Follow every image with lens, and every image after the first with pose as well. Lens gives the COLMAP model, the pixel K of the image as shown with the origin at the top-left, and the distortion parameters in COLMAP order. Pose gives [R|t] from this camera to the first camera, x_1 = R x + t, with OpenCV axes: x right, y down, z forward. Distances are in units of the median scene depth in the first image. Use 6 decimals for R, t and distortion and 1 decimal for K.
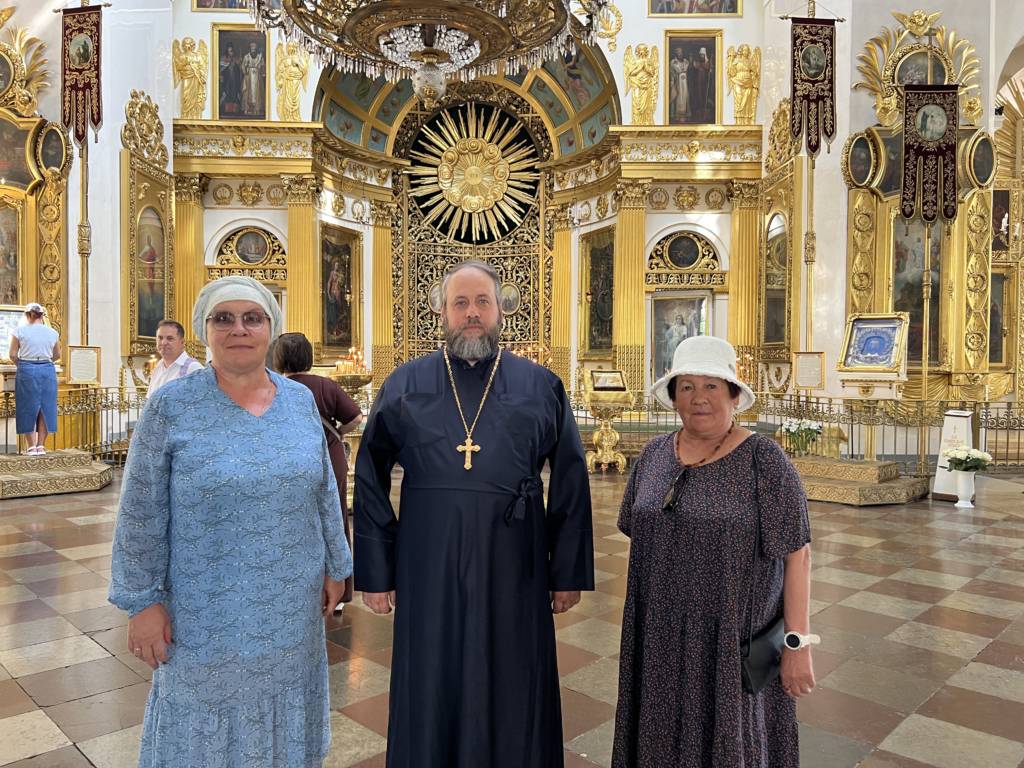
lens RADIAL K [[762.4, 0, 514.1], [0, 762.4, 379.8], [0, 0, 1]] dist [0.049867, -0.055336]
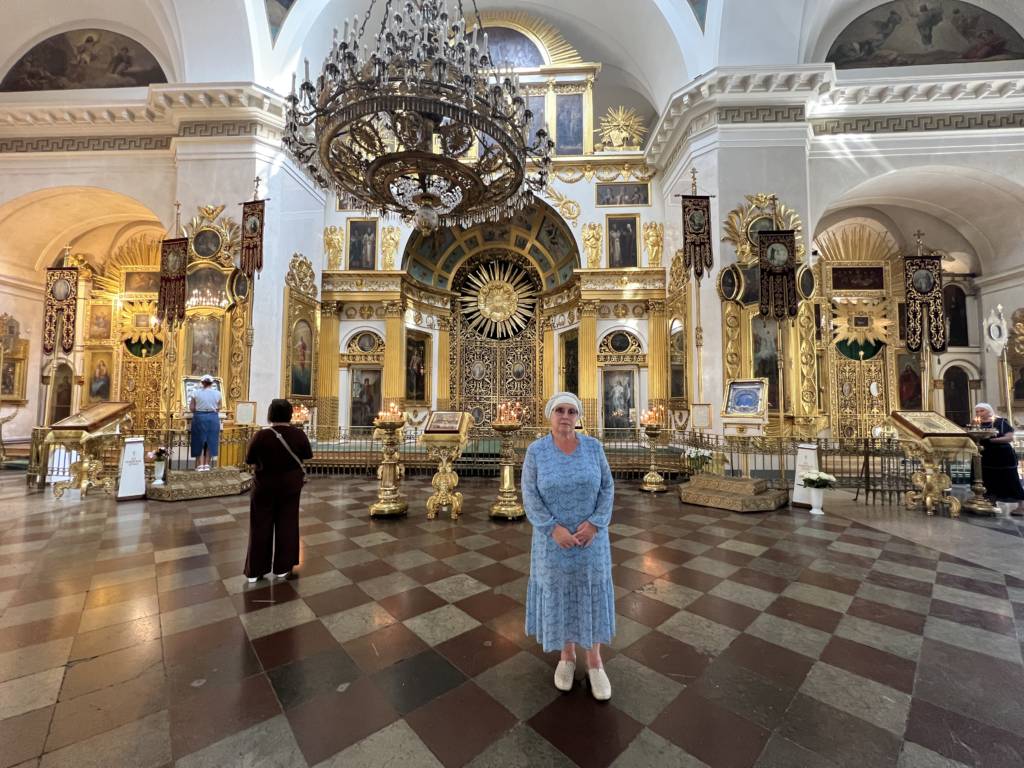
lens RADIAL K [[409.8, 0, 512.0], [0, 409.8, 384.0], [0, 0, 1]] dist [0.000531, -0.000042]
pose [[0.998584, -0.004525, -0.053005, 0.036293], [0.000434, 0.997035, -0.076943, -0.009581], [0.053196, 0.076811, 0.995626, 0.116033]]
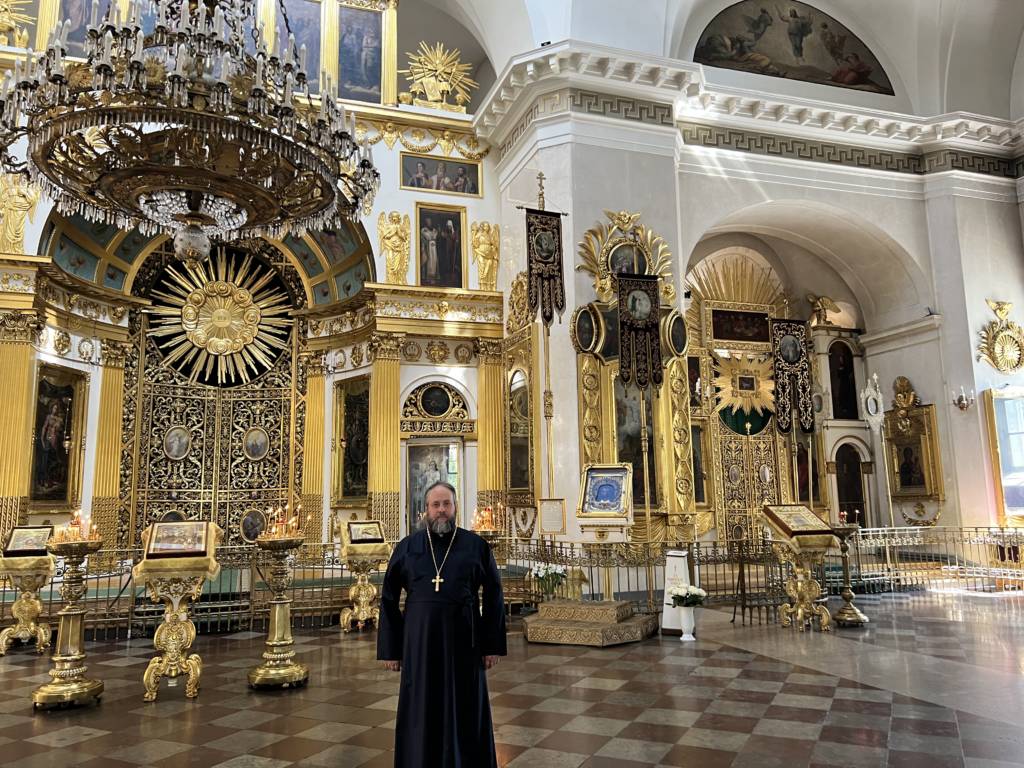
lens RADIAL K [[757.1, 0, 505.0], [0, 757.1, 381.5], [0, 0, 1]] dist [0.084955, -0.112168]
pose [[0.950797, 0.027029, 0.308633, -0.011321], [0.028259, 0.984468, -0.173273, -0.011409], [-0.308523, 0.173469, 0.935266, -0.011169]]
